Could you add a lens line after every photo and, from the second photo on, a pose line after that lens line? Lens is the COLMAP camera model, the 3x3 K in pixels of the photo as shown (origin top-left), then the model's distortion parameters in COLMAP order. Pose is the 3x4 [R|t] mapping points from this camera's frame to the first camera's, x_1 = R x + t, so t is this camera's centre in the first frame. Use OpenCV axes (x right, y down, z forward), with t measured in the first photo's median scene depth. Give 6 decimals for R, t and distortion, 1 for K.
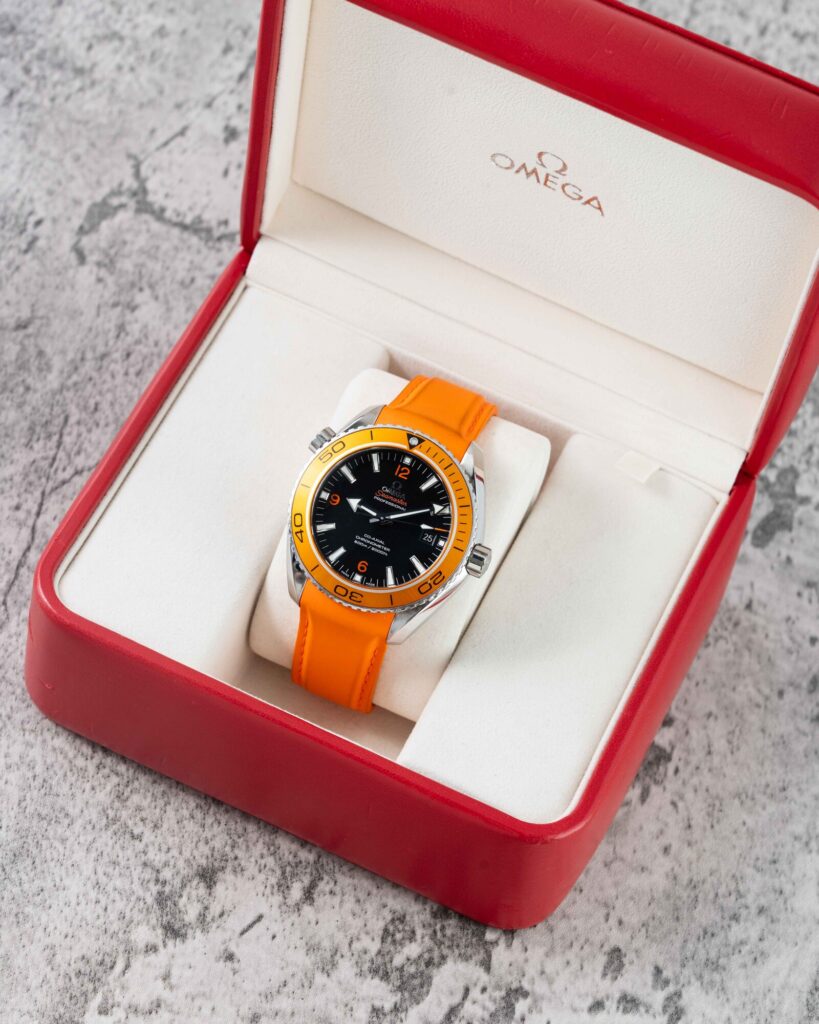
lens RADIAL K [[4647.8, 0, 409.3], [0, 4647.8, 513.5], [0, 0, 1]] dist [0.109033, 0.000000]
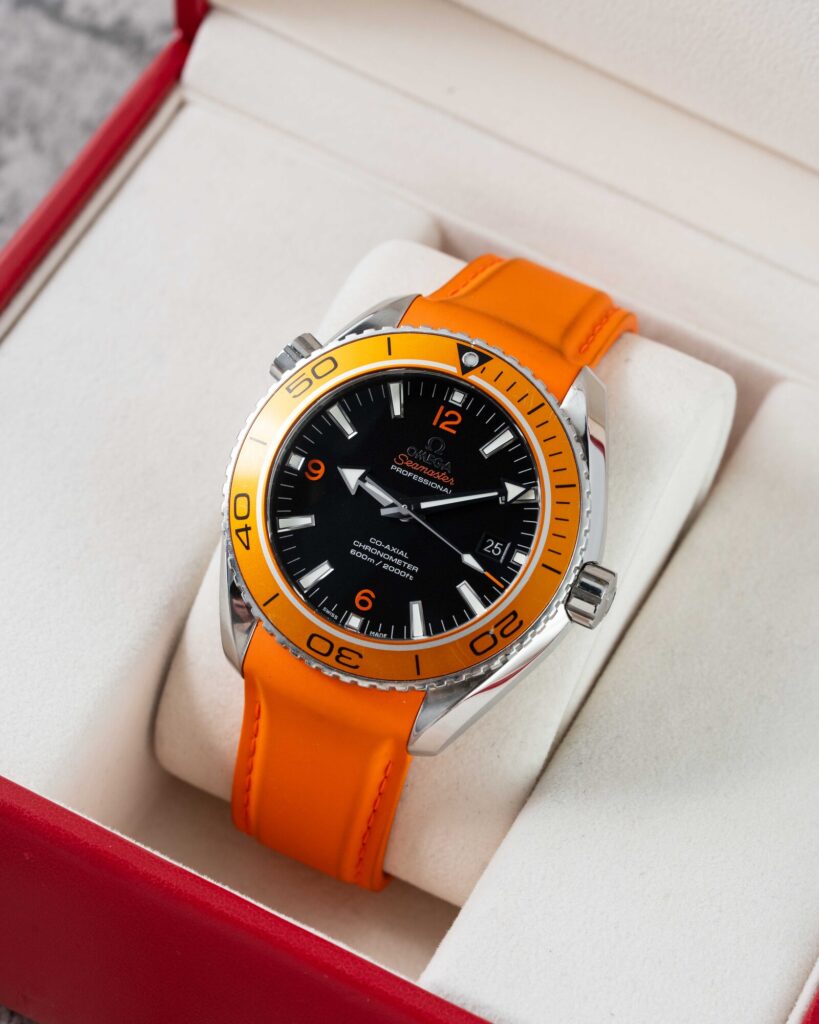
lens RADIAL K [[4647.8, 0, 410.8], [0, 4647.8, 506.6], [0, 0, 1]] dist [0.109033, 0.000000]
pose [[0.999025, 0.025083, -0.036343, 0.013431], [-0.026922, 0.998334, -0.051035, 0.027094], [0.035002, 0.051964, 0.998035, 0.484812]]
